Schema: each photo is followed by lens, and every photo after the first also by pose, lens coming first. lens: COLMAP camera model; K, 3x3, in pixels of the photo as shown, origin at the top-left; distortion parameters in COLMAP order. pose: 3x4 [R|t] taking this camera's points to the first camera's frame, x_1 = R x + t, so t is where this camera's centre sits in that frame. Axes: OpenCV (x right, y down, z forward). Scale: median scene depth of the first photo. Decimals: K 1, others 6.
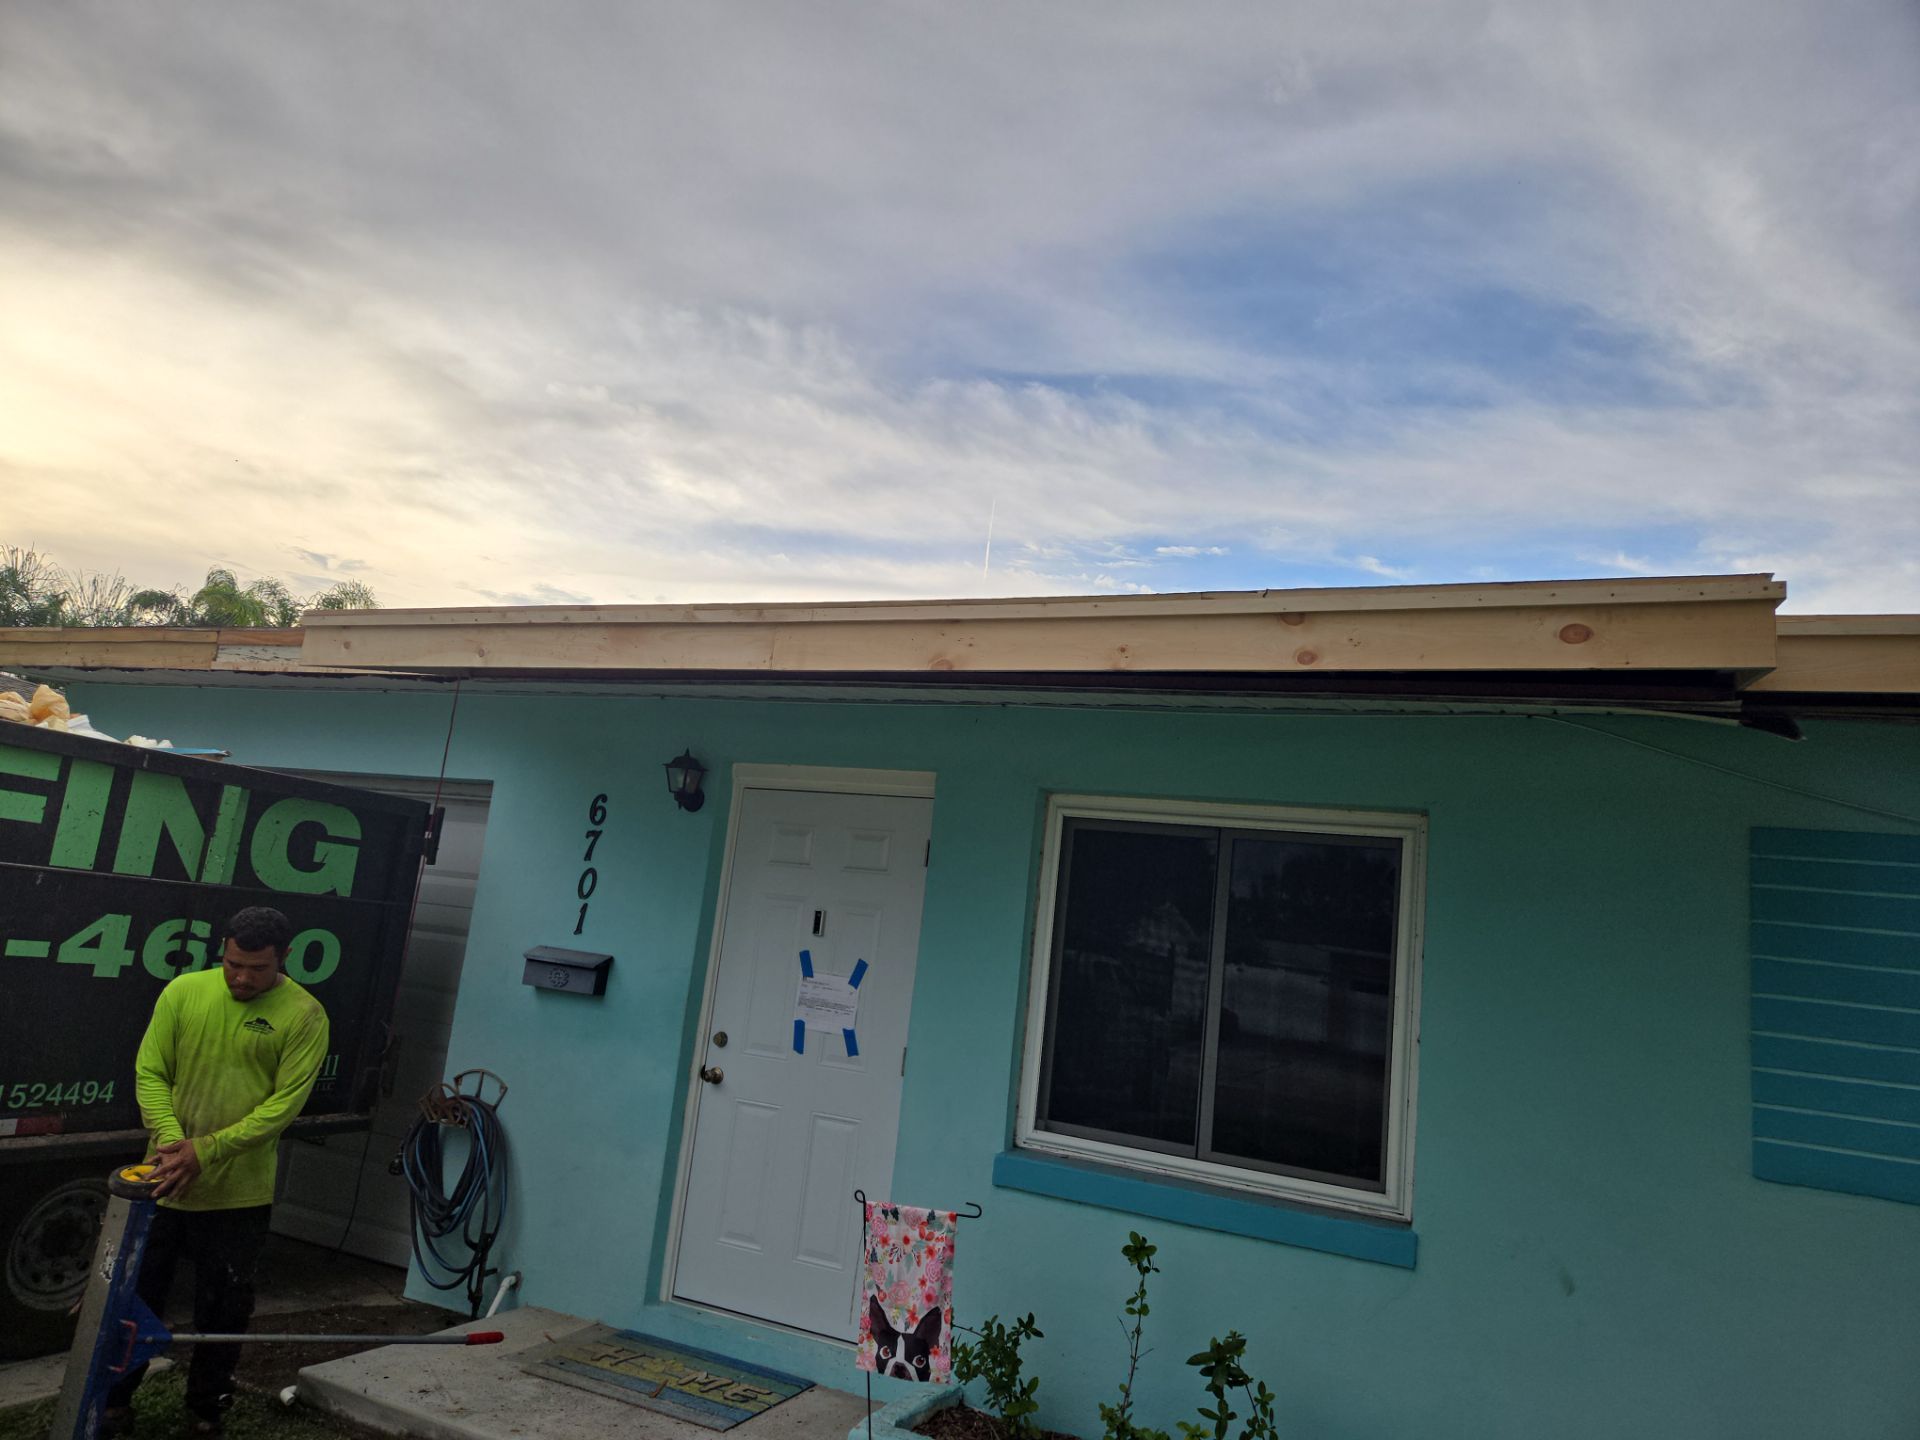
lens RADIAL K [[1276.7, 0, 954.6], [0, 1276.7, 727.0], [0, 0, 1]] dist [0.075362, -0.063709]
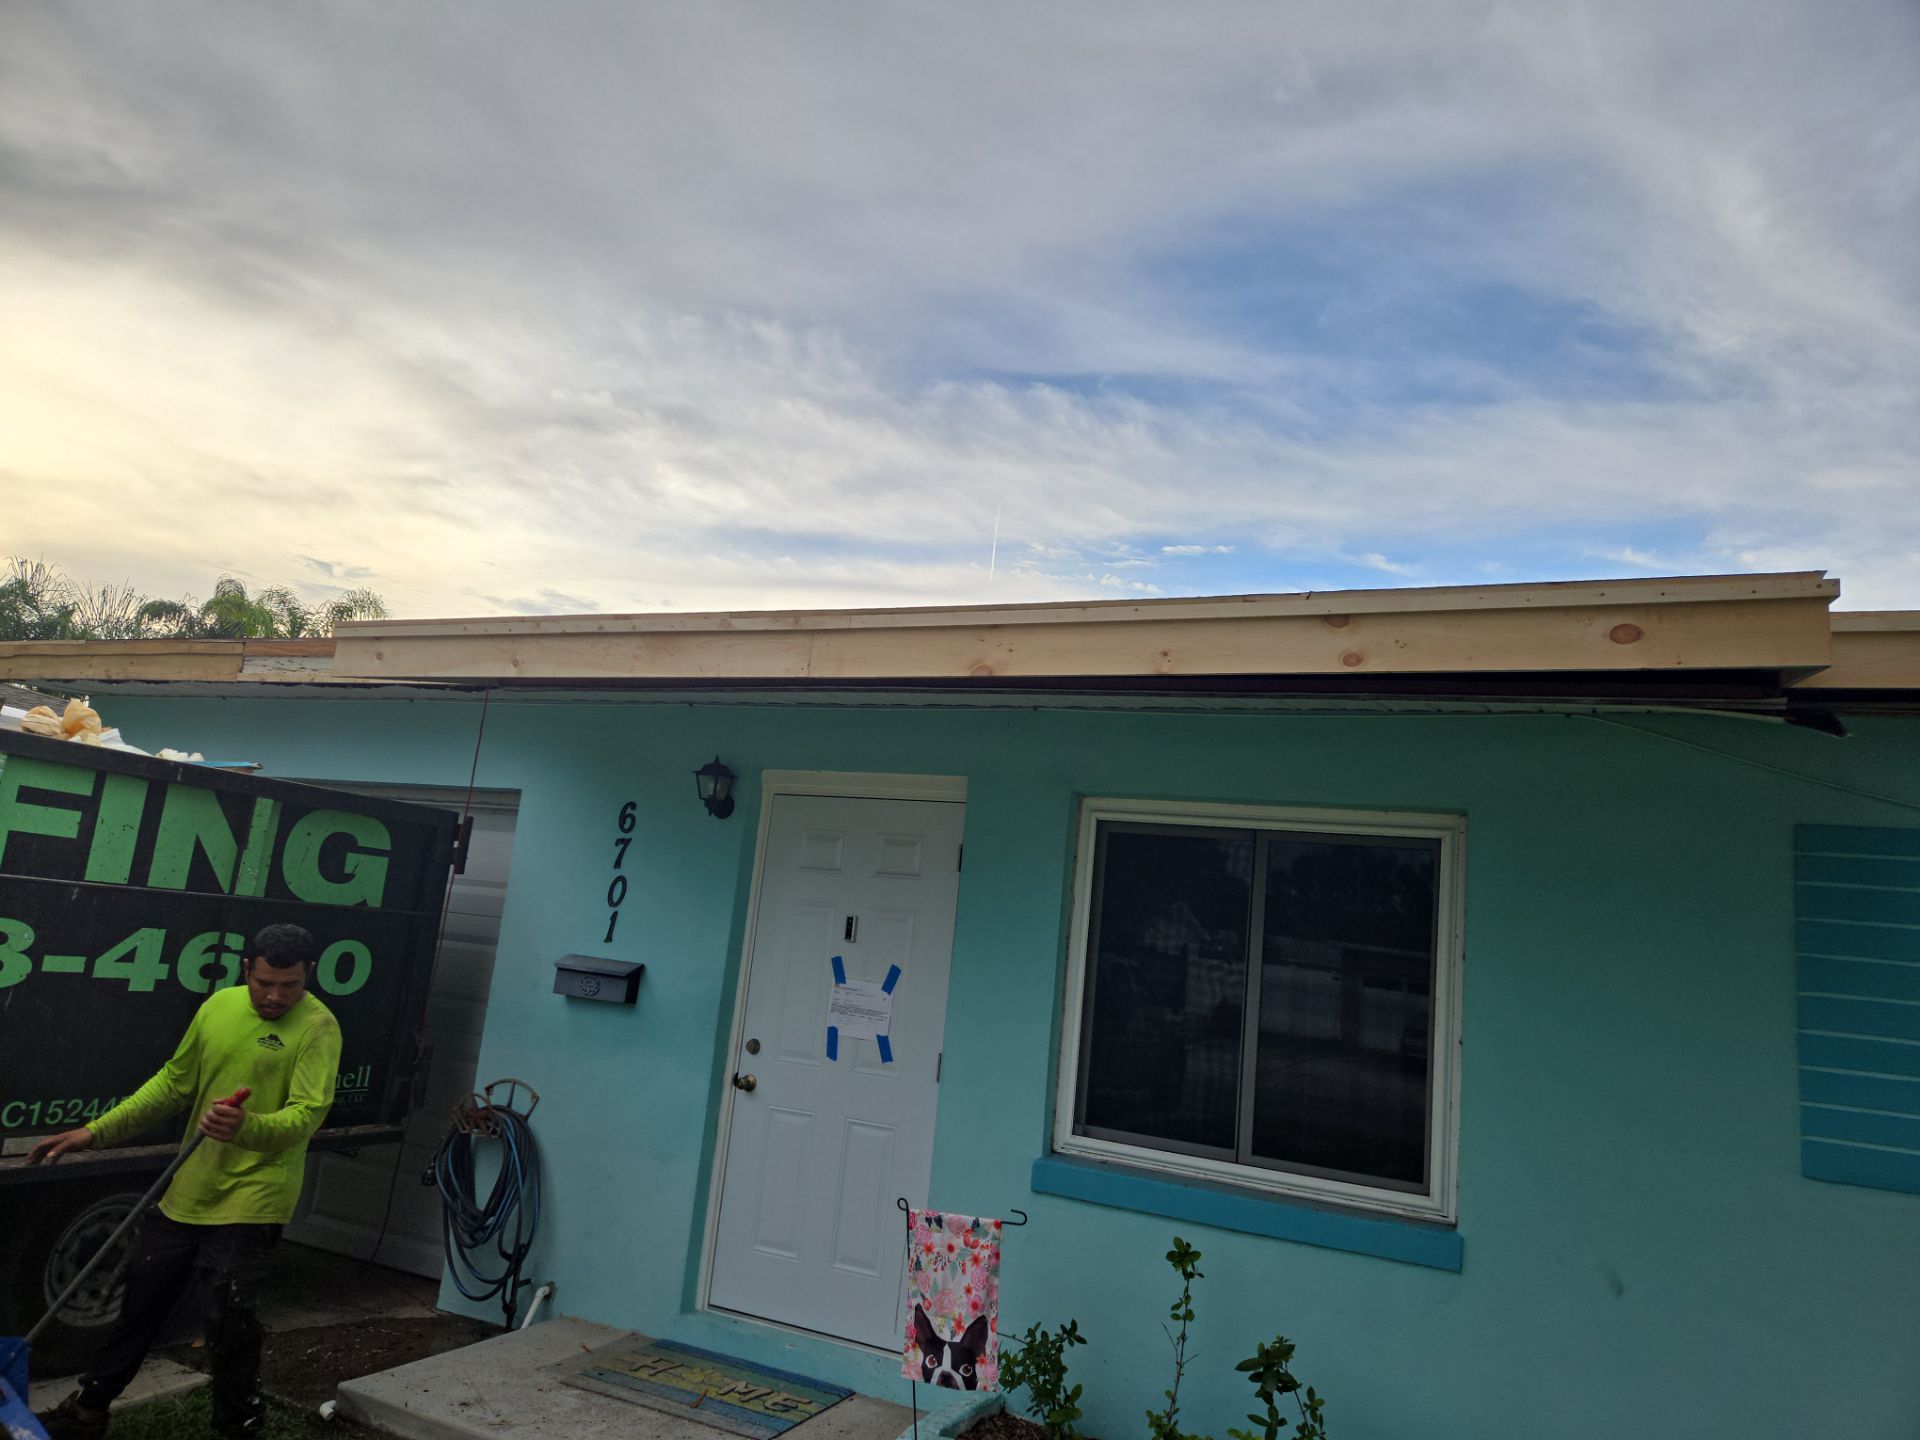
lens RADIAL K [[1277.5, 0, 961.3], [0, 1277.5, 723.5], [0, 0, 1]] dist [0.076063, -0.063198]
pose [[0.999944, -0.010544, -0.000561, -0.017270], [0.010542, 0.999938, -0.003596, -0.002414], [0.000599, 0.003590, 0.999993, 0.001179]]
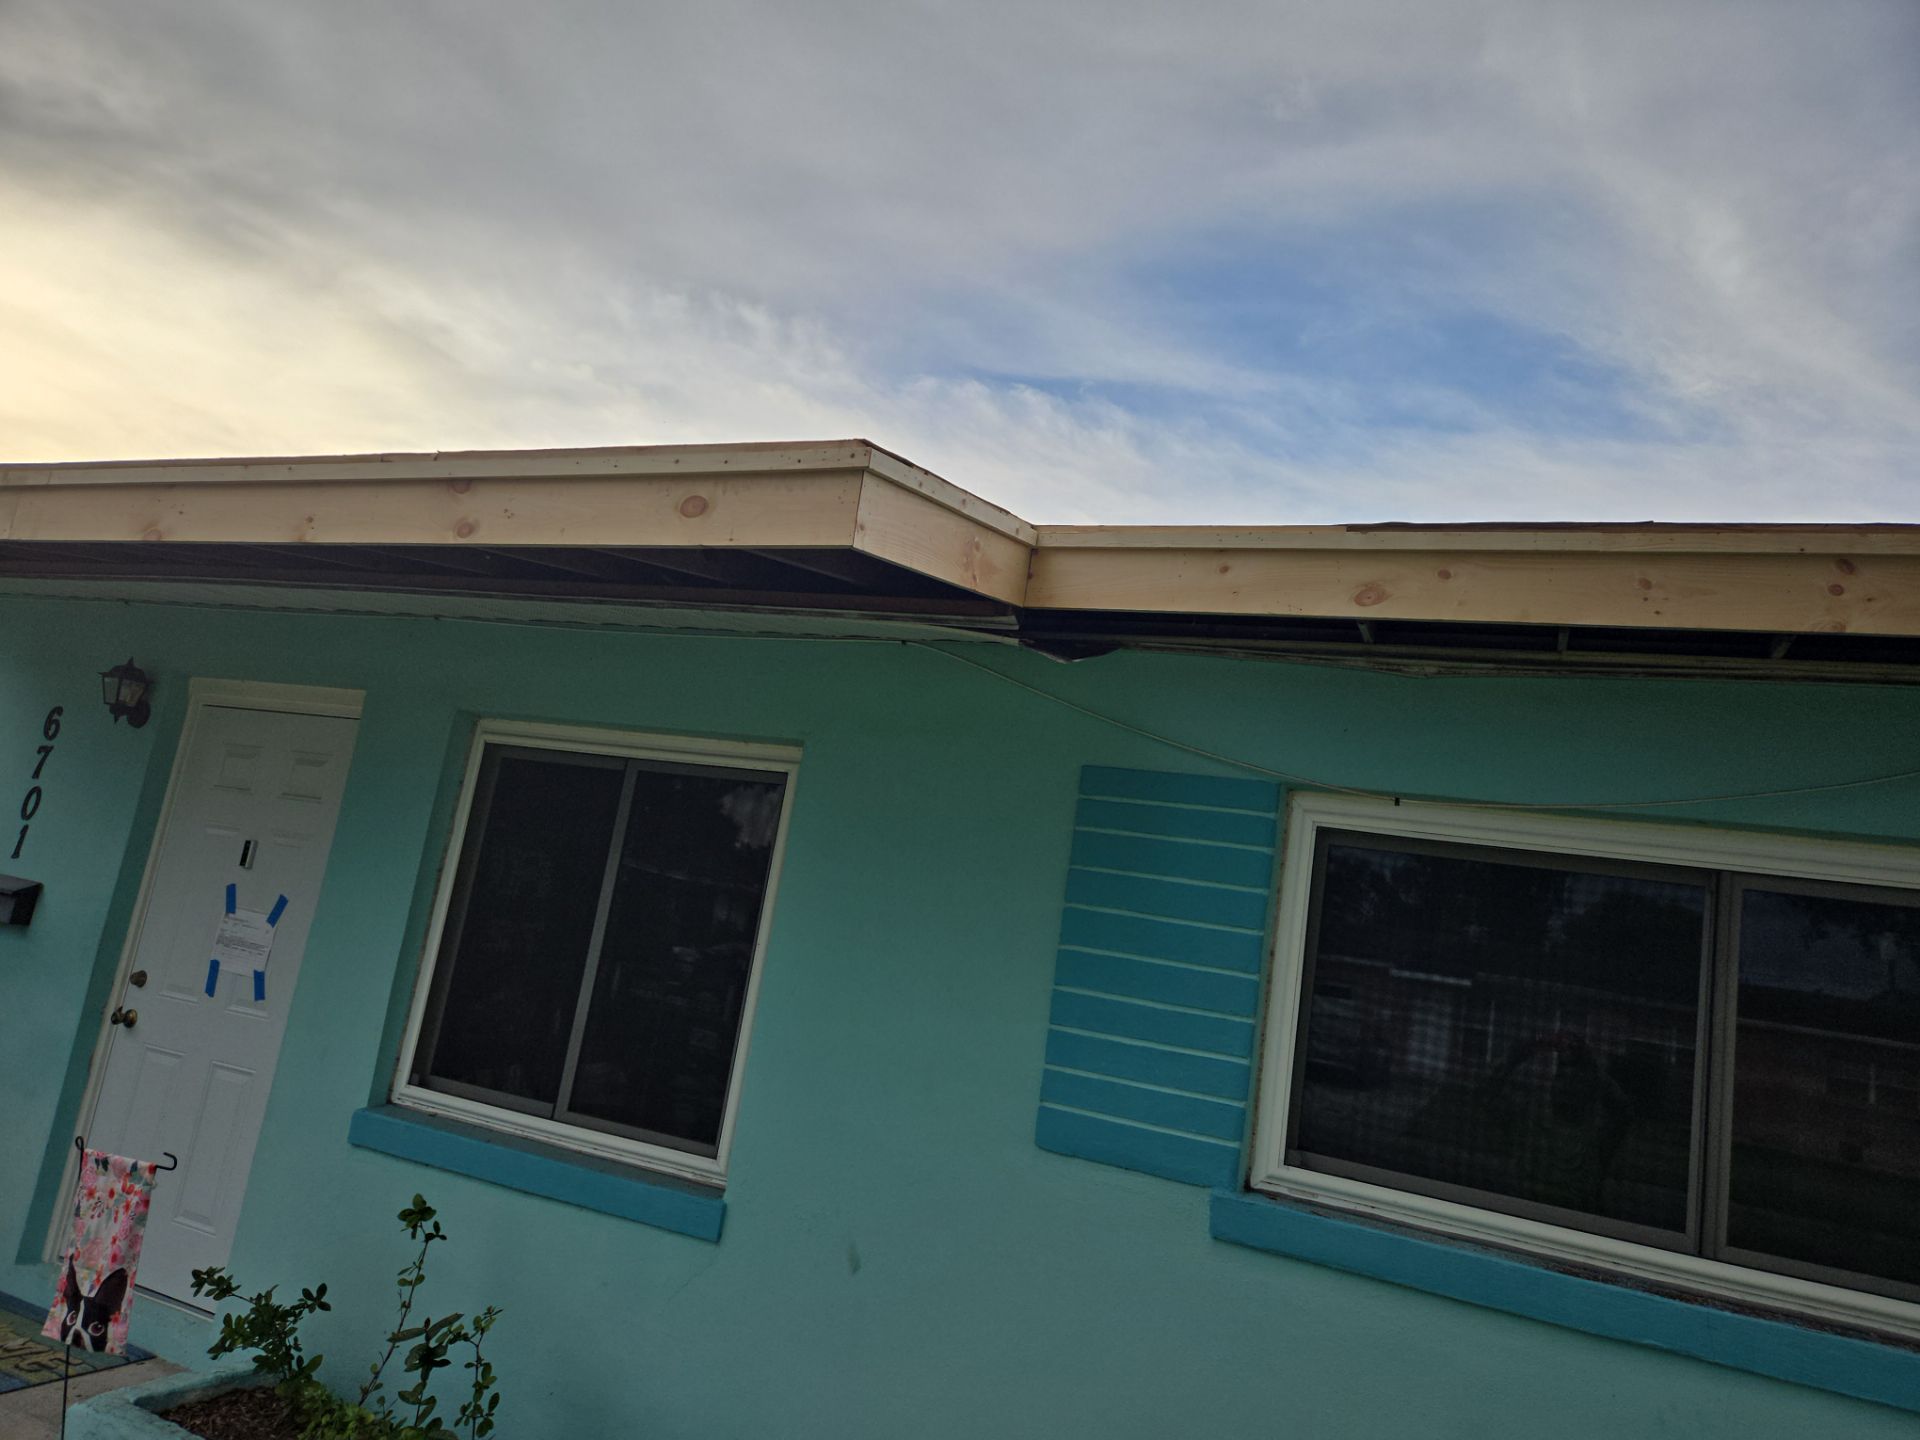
lens RADIAL K [[1277.5, 0, 961.3], [0, 1277.5, 723.5], [0, 0, 1]] dist [0.076063, -0.063198]
pose [[0.998675, 0.047840, 0.018967, 0.360721], [-0.047789, 0.998853, -0.003129, 0.038553], [-0.019095, 0.002219, 0.999815, 0.071777]]
